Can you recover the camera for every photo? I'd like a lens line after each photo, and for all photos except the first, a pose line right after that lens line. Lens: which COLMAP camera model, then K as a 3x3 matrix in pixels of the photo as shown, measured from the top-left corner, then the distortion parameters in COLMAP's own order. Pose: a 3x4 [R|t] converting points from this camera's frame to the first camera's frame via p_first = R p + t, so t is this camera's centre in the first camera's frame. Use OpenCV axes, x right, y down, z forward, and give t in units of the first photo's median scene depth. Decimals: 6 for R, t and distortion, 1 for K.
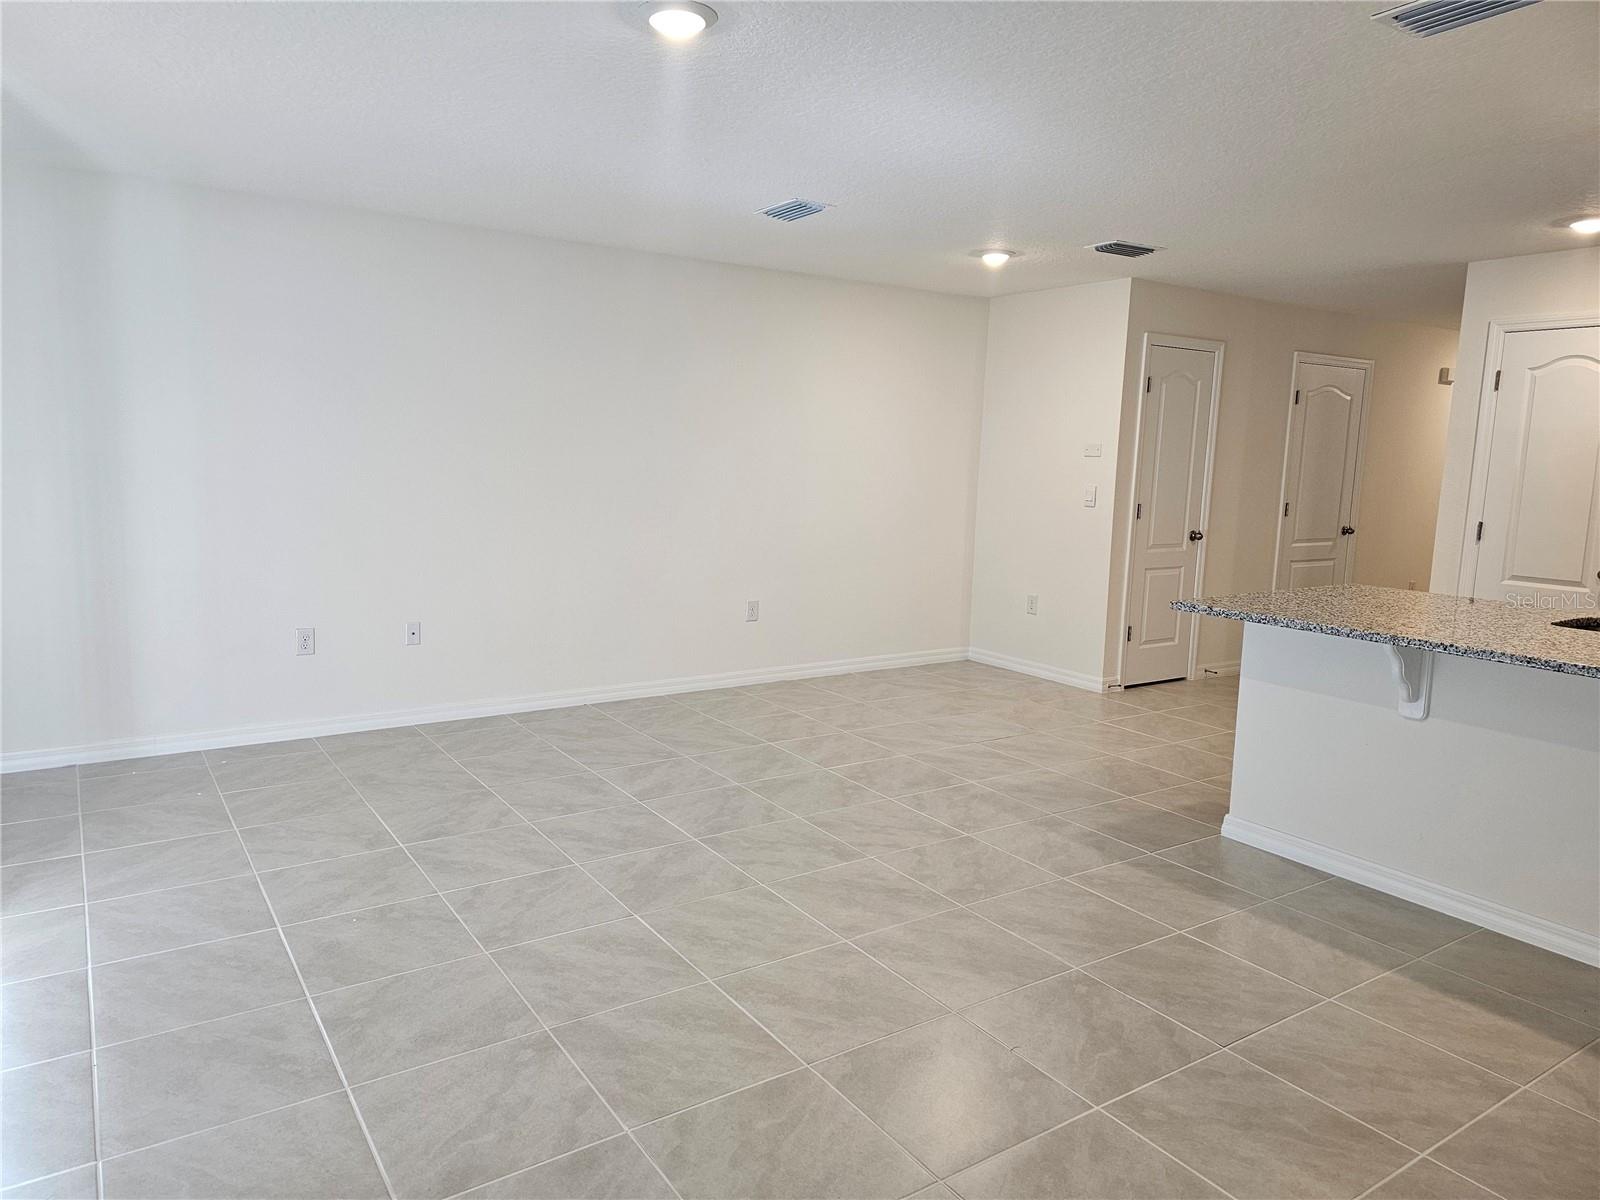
lens RADIAL K [[1073.2, 0, 770.0], [0, 1073.2, 602.3], [0, 0, 1]] dist [0.005244, -0.001448]
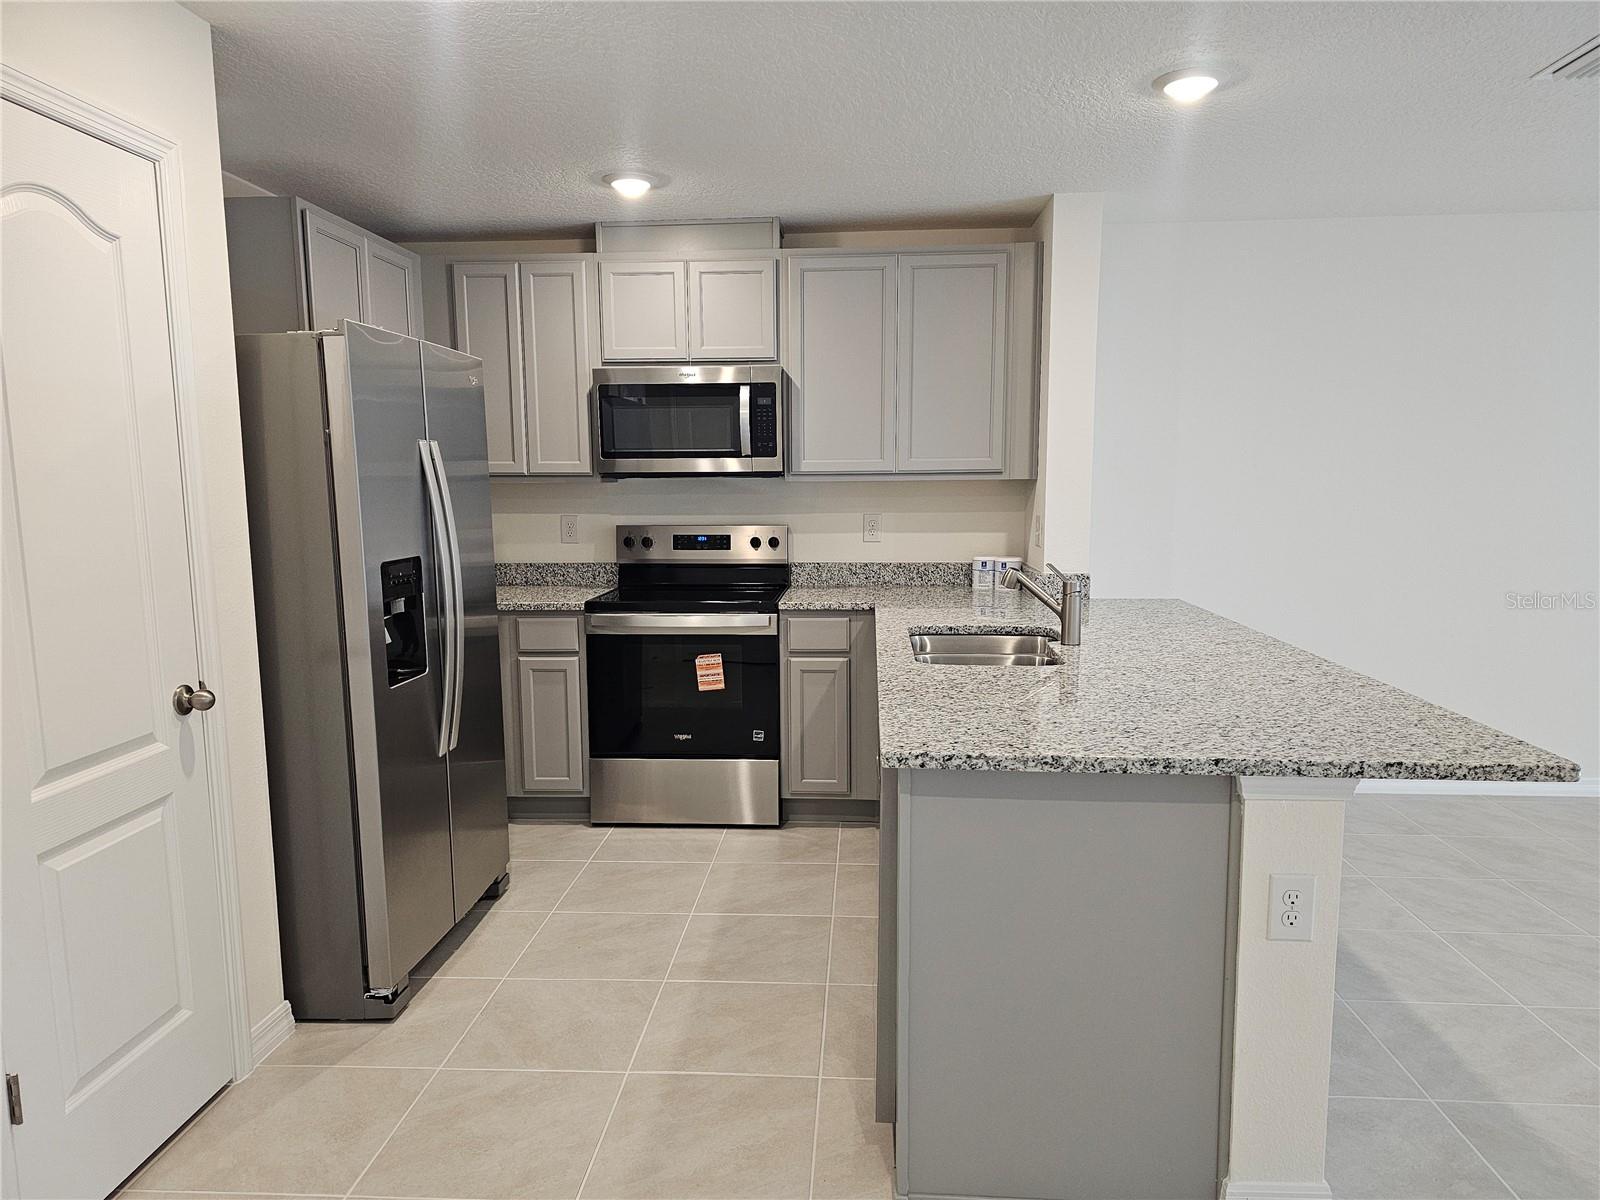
lens RADIAL K [[1074.1, 0, 802.2], [0, 1074.1, 627.2], [0, 0, 1]] dist [0.065263, 0.000486]
pose [[-0.803703, -0.099963, 0.586574, 0.259008], [0.077000, 0.960027, 0.269109, -0.152135], [-0.590028, 0.261450, -0.763879, 1.104958]]
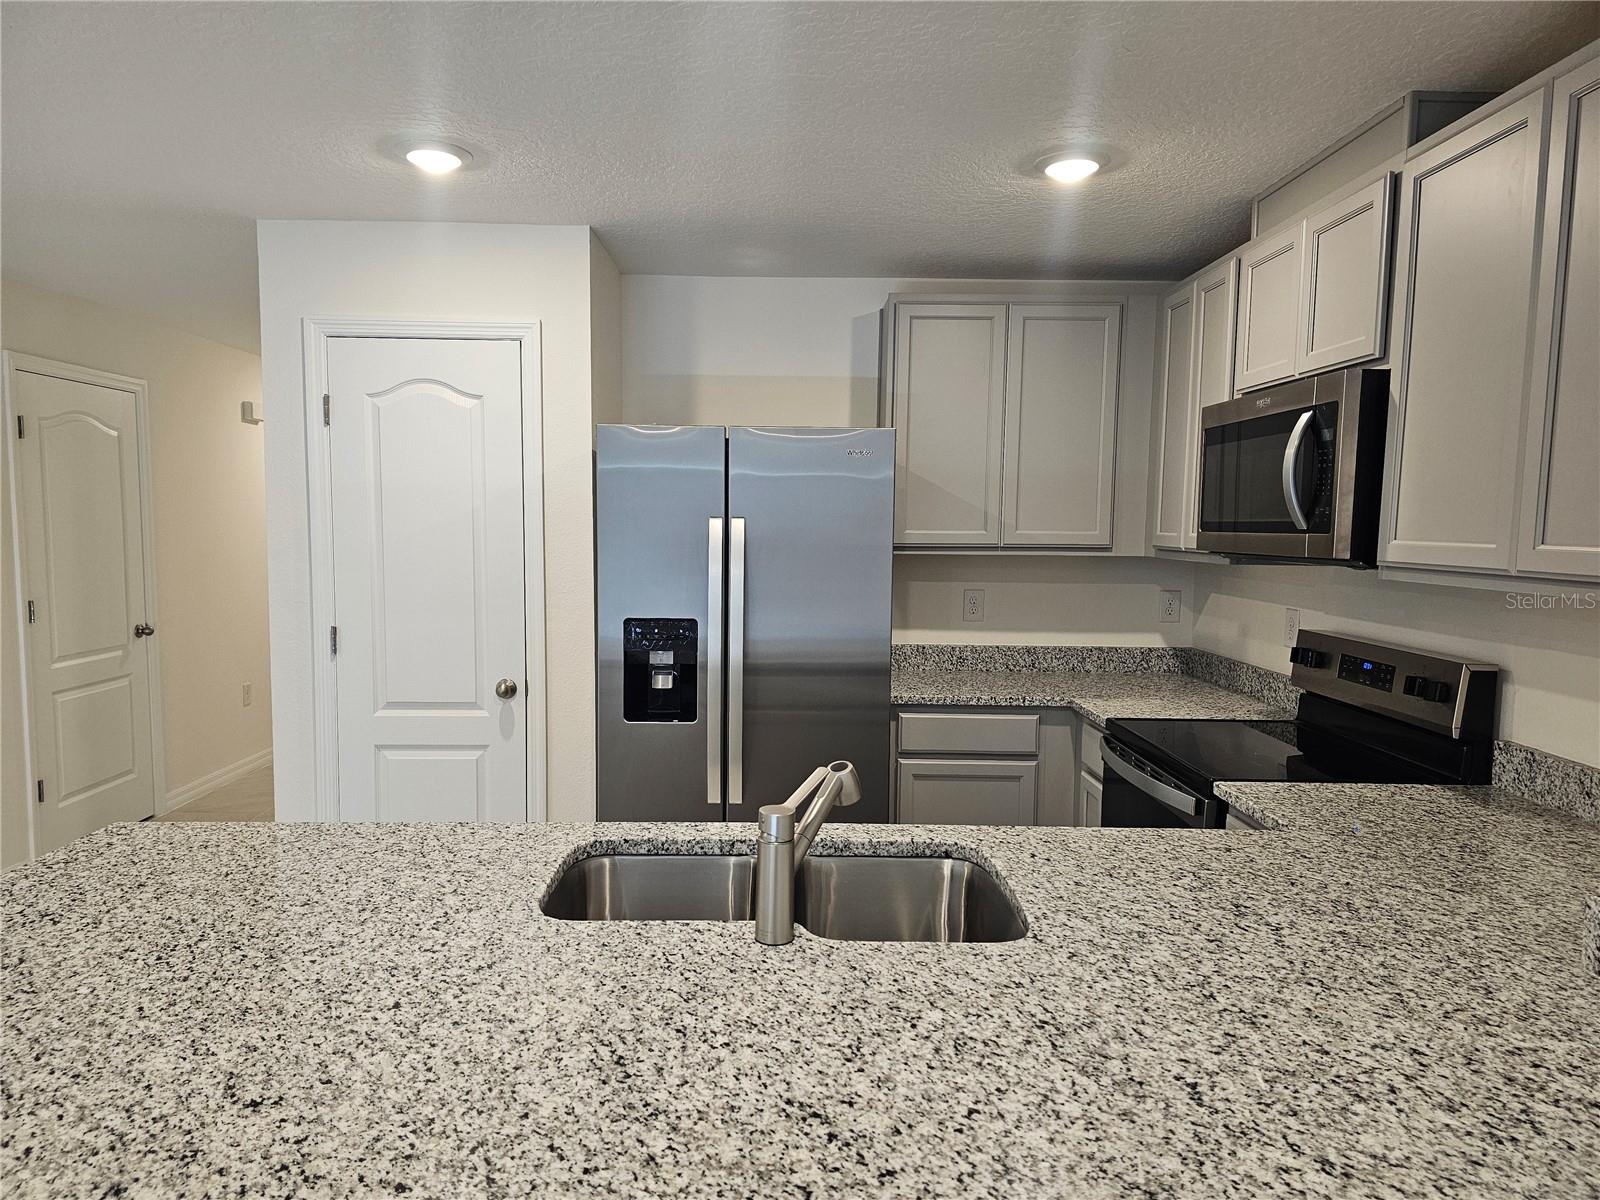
lens RADIAL K [[1070.8, 0, 789.2], [0, 1070.8, 615.5], [0, 0, 1]] dist [0.005897, -0.000779]
pose [[0.529407, -0.094040, 0.843140, 0.262634], [0.123788, 0.991763, 0.032891, -0.068159], [-0.839288, 0.086958, 0.536687, 0.422767]]
